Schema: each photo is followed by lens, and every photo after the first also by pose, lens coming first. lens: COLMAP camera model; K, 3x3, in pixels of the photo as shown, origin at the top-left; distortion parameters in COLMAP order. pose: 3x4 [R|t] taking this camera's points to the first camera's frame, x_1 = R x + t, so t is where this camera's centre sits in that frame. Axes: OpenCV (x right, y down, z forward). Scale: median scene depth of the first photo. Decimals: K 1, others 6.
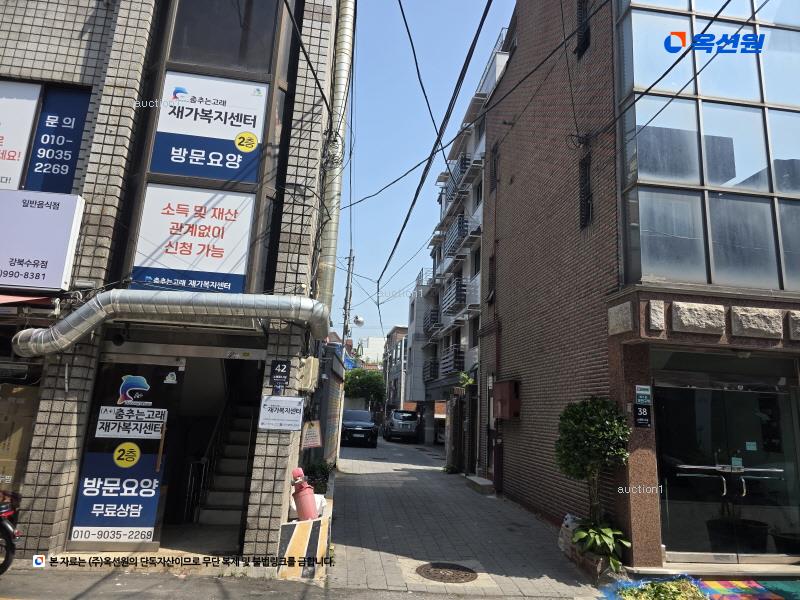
lens RADIAL K [[532.6, 0, 400.0], [0, 532.6, 300.0], [0, 0, 1]] dist [-0.000261, -0.000068]
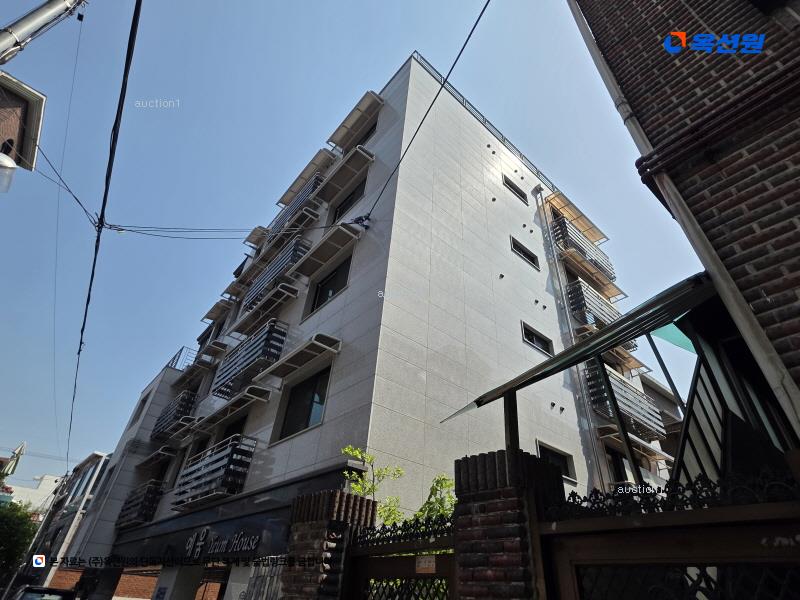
lens RADIAL K [[421.7, 0, 400.0], [0, 421.7, 300.0], [0, 0, 1]] dist [0.000276, 0.000096]
pose [[0.820263, 0.348465, 0.453585, 0.003336], [-0.141614, 0.892035, -0.429208, 0.083664], [-0.554178, 0.287830, 0.781051, 0.400477]]
